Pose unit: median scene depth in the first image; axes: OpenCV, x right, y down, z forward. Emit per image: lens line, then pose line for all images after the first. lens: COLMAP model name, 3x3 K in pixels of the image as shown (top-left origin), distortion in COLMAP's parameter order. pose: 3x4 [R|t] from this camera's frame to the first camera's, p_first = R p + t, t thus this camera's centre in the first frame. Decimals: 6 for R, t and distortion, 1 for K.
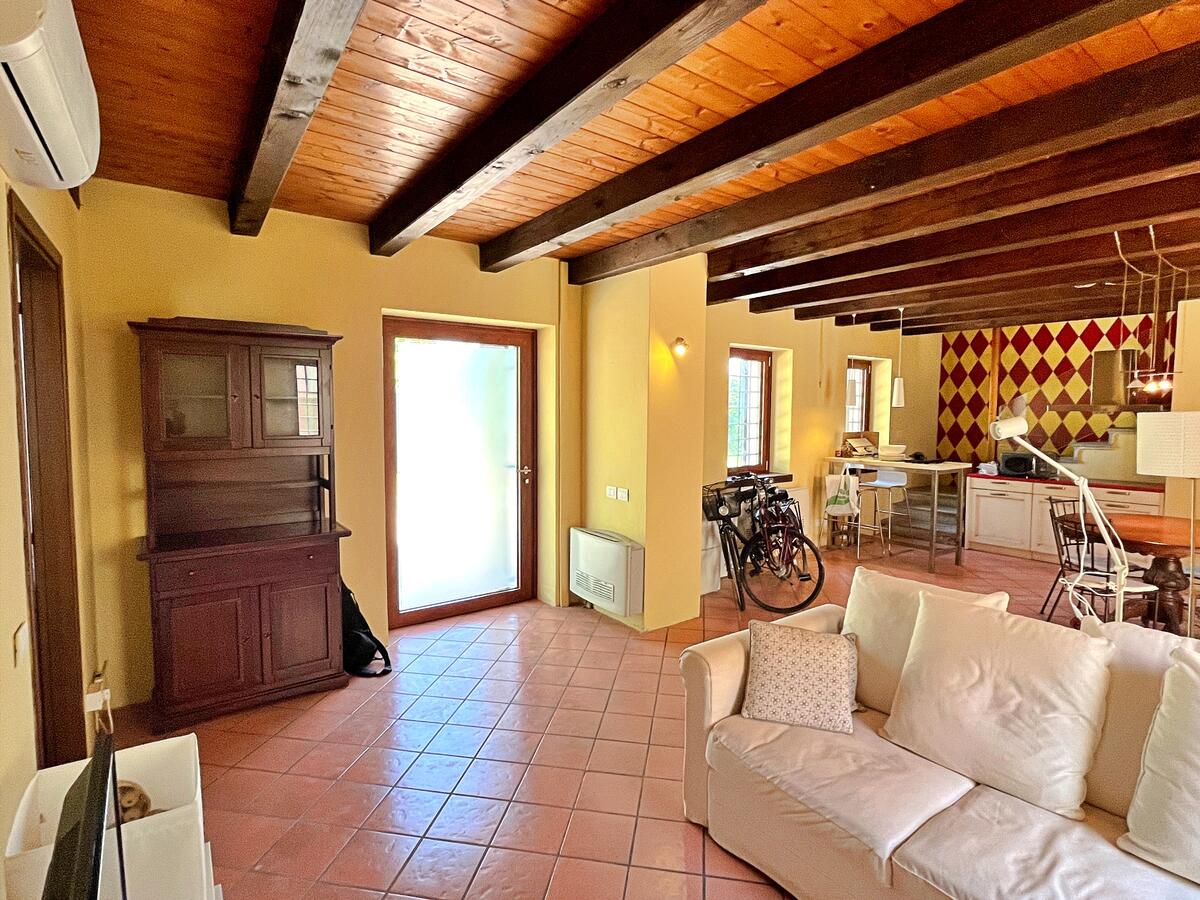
lens RADIAL K [[601.1, 0, 600.9], [0, 601.1, 441.4], [0, 0, 1]] dist [-0.003789, 0.000764]
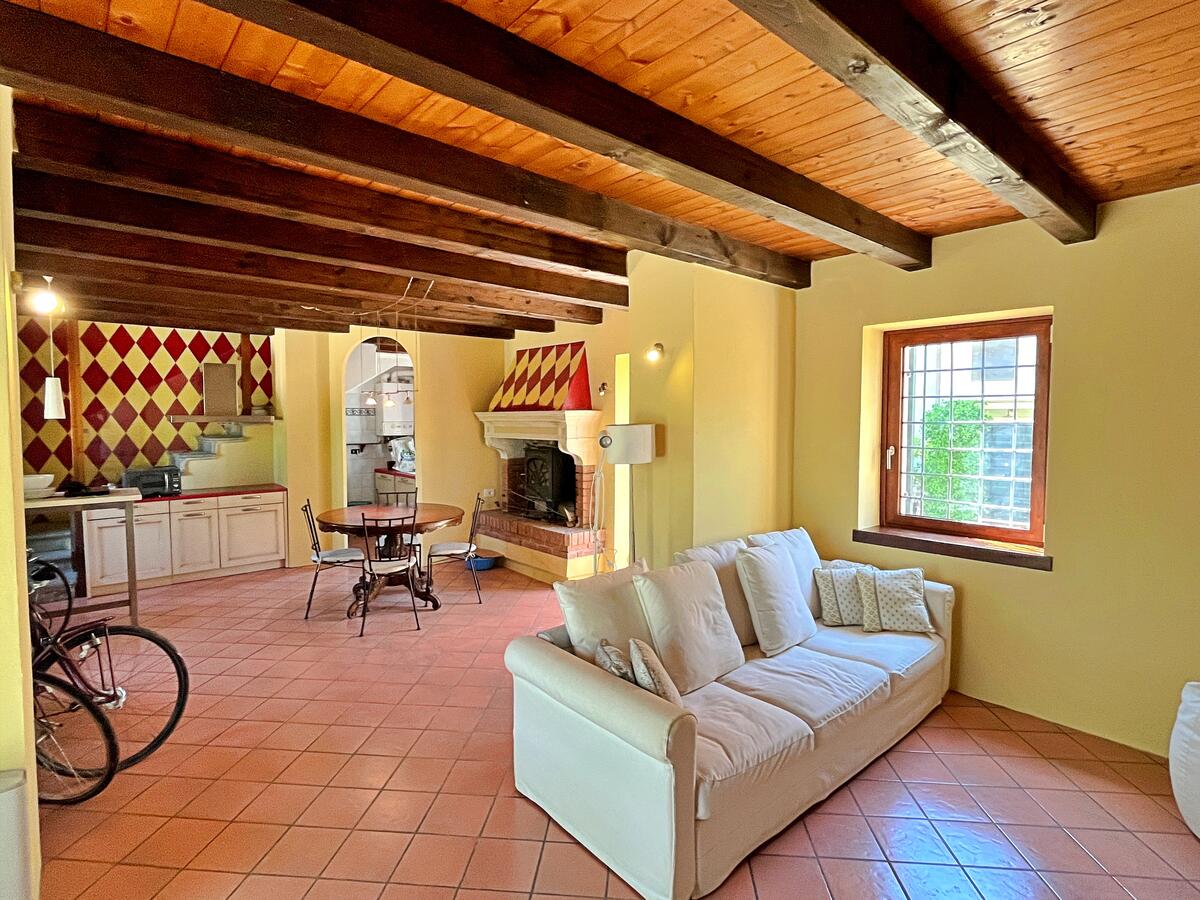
lens RADIAL K [[601.1, 0, 598.9], [0, 601.1, 448.2], [0, 0, 1]] dist [-0.003789, 0.000764]
pose [[-0.087803, -0.055440, 0.994594, -0.240080], [0.052886, 0.996782, 0.060231, -0.031503], [-0.994733, 0.057889, -0.084589, 0.420548]]
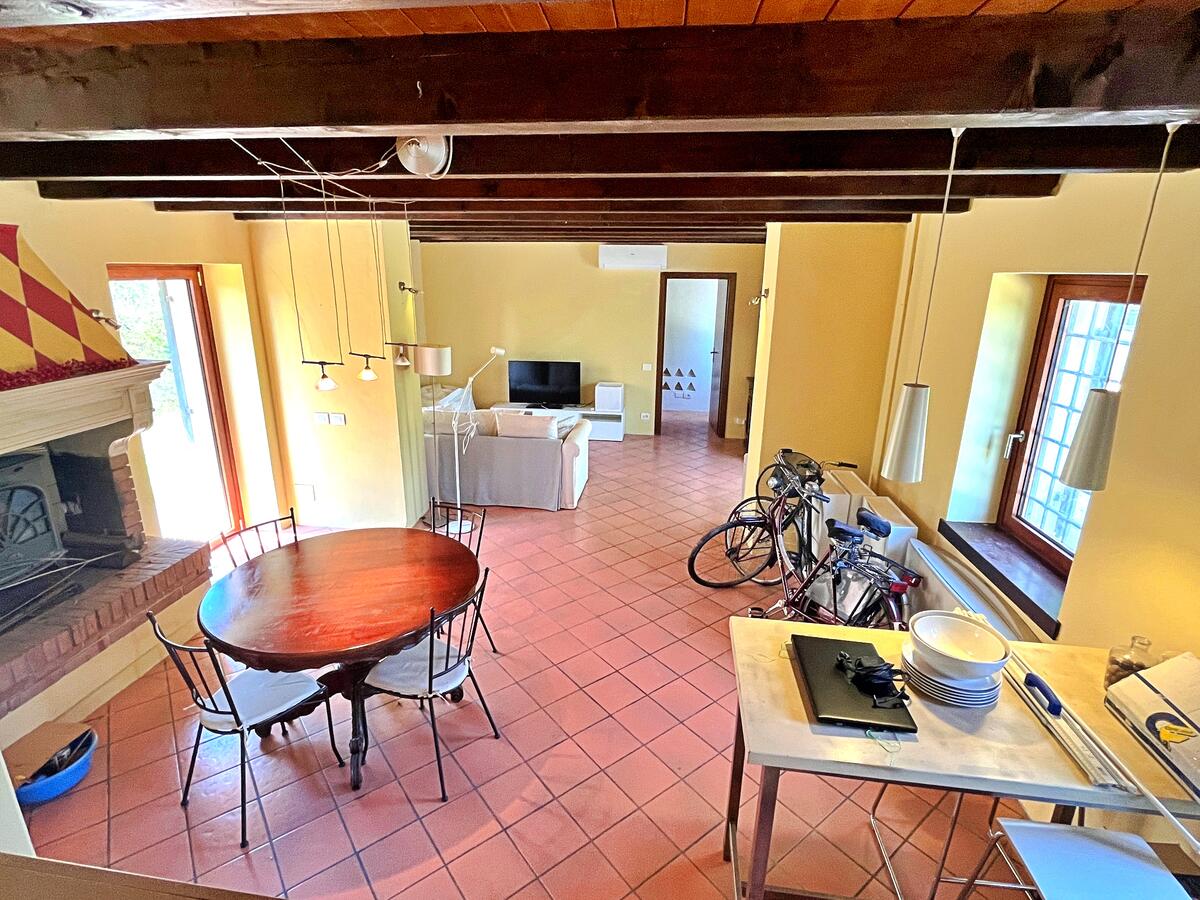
lens RADIAL K [[601.1, 0, 597.6], [0, 601.1, 448.9], [0, 0, 1]] dist [-0.003789, 0.000764]
pose [[-0.674685, 0.200269, -0.710417, 0.773874], [-0.053523, 0.946679, 0.317702, -0.151360], [0.736163, 0.252372, -0.627991, 1.031147]]
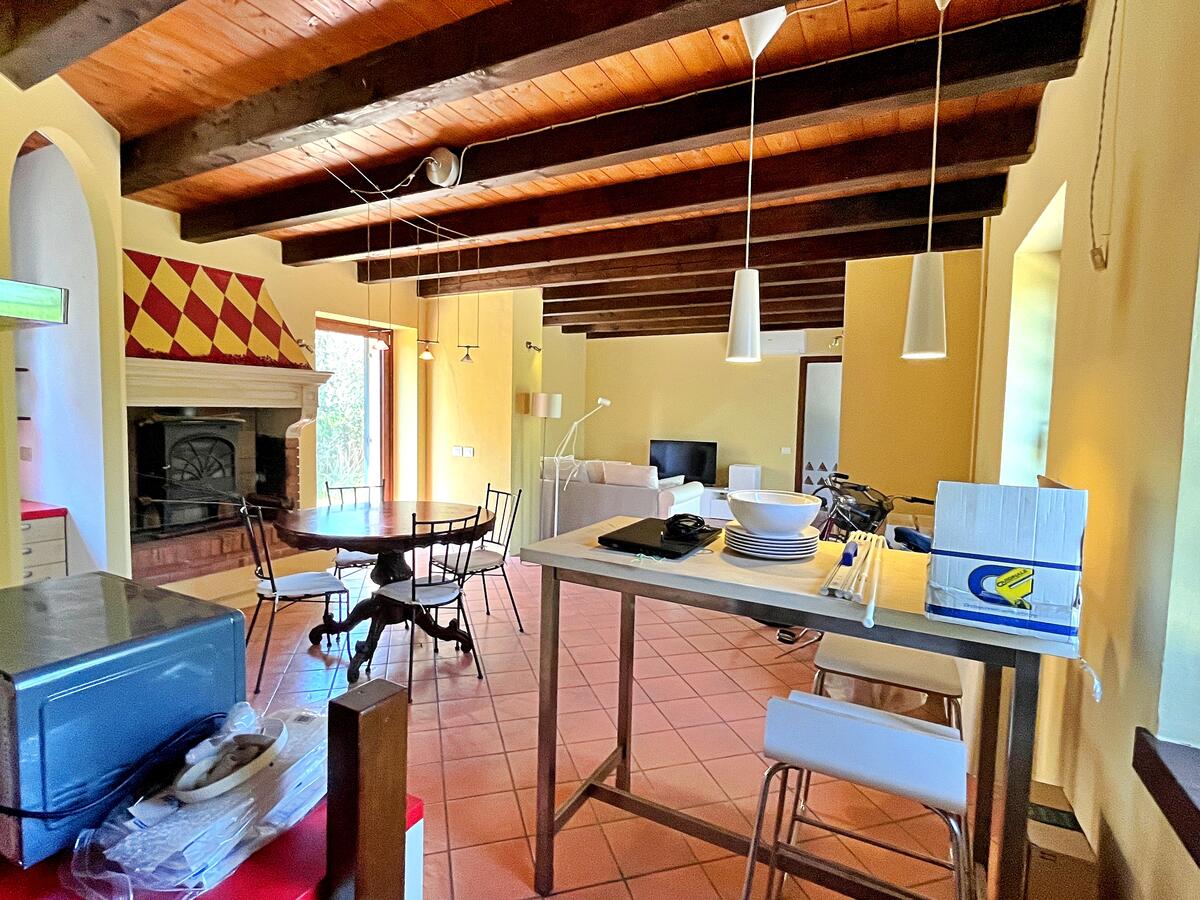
lens RADIAL K [[601.1, 0, 595.7], [0, 601.1, 446.5], [0, 0, 1]] dist [-0.003789, 0.000764]
pose [[-0.895235, 0.005373, -0.445562, 0.677463], [-0.048338, 0.992855, 0.109096, -0.040721], [0.442964, 0.119204, -0.888579, 1.205186]]
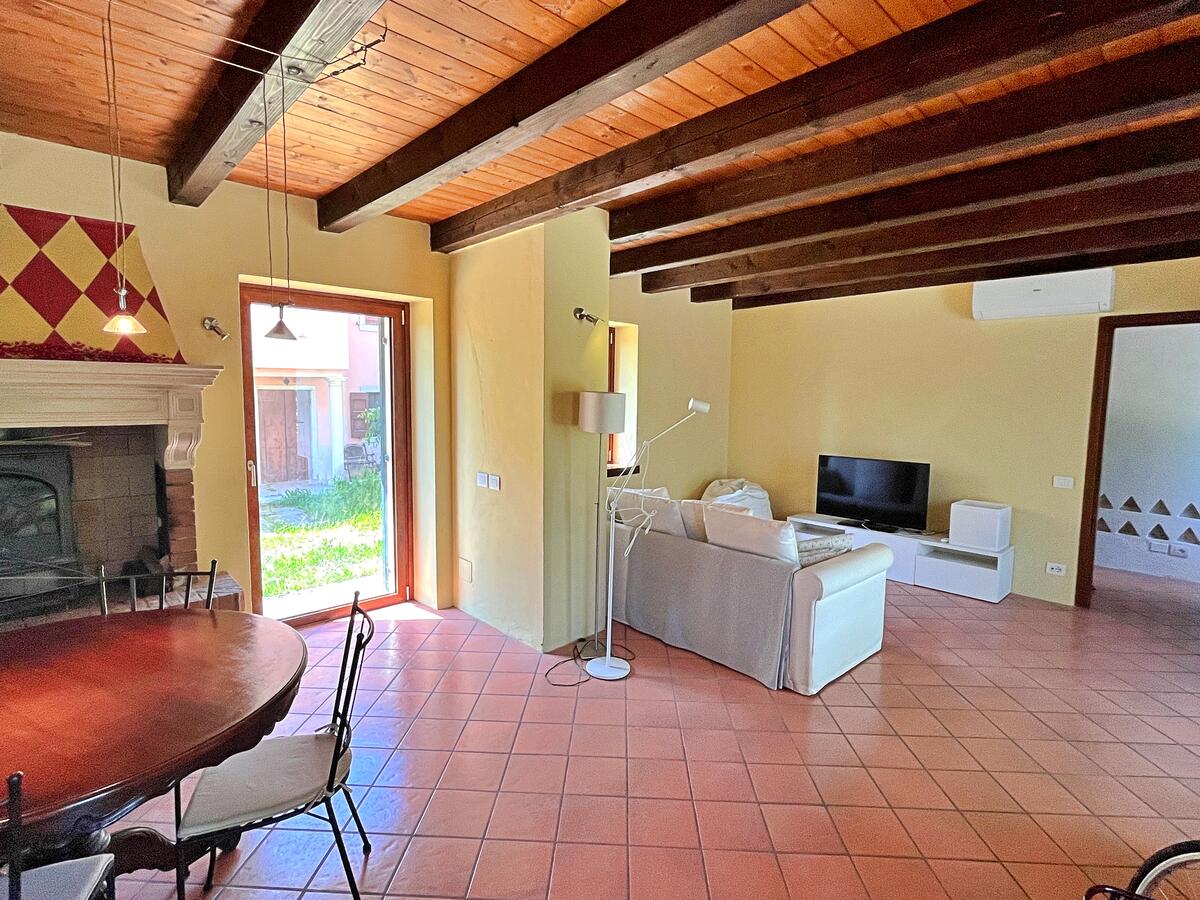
lens RADIAL K [[601.1, 0, 599.4], [0, 601.1, 448.1], [0, 0, 1]] dist [-0.003789, 0.000764]
pose [[-0.991223, -0.004880, -0.132113, 0.408717], [-0.024122, 0.989219, 0.144443, -0.046670], [0.129984, 0.146362, -0.980654, 0.893573]]
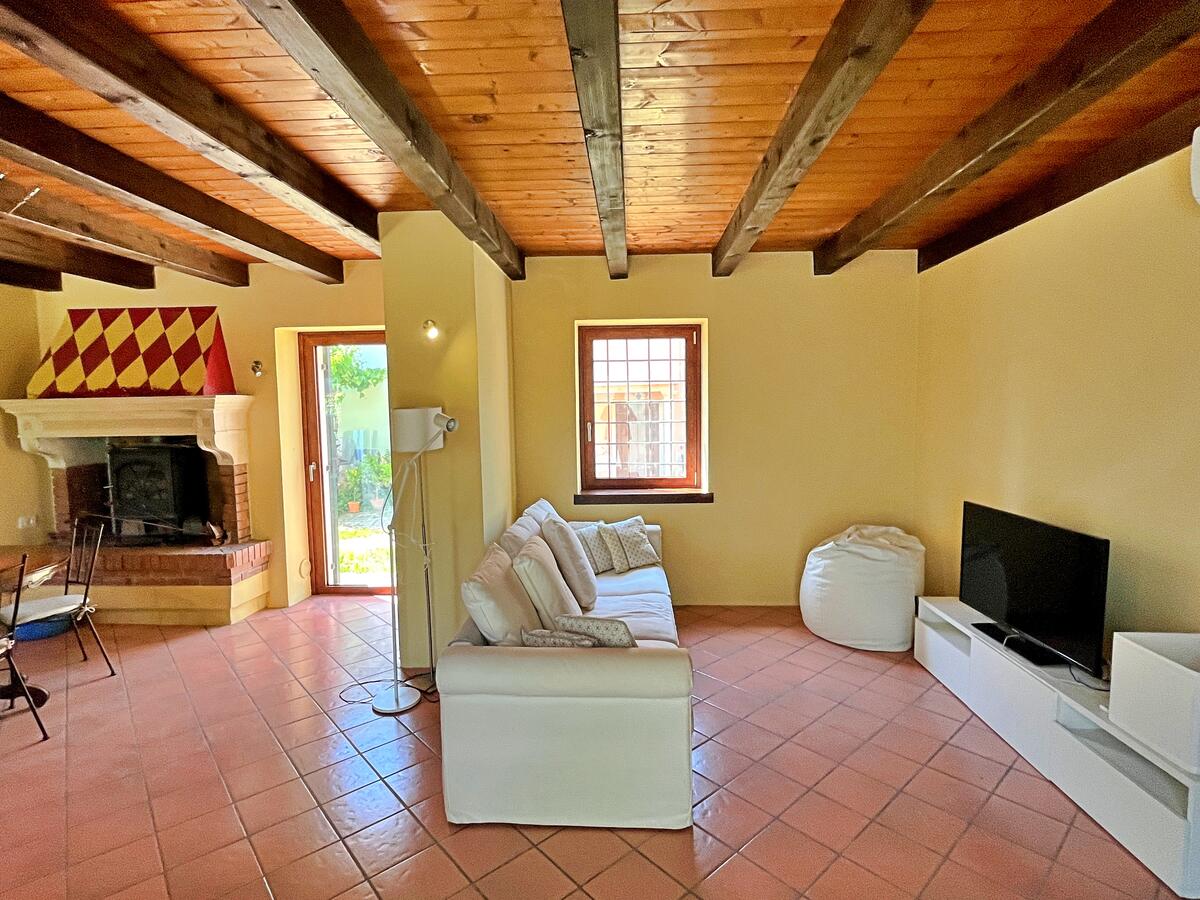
lens RADIAL K [[601.1, 0, 597.9], [0, 601.1, 446.8], [0, 0, 1]] dist [-0.003789, 0.000764]
pose [[-0.780825, -0.038171, 0.623583, -0.120099], [0.046312, 0.991849, 0.118703, -0.038613], [-0.623031, 0.121566, -0.772692, 0.652058]]
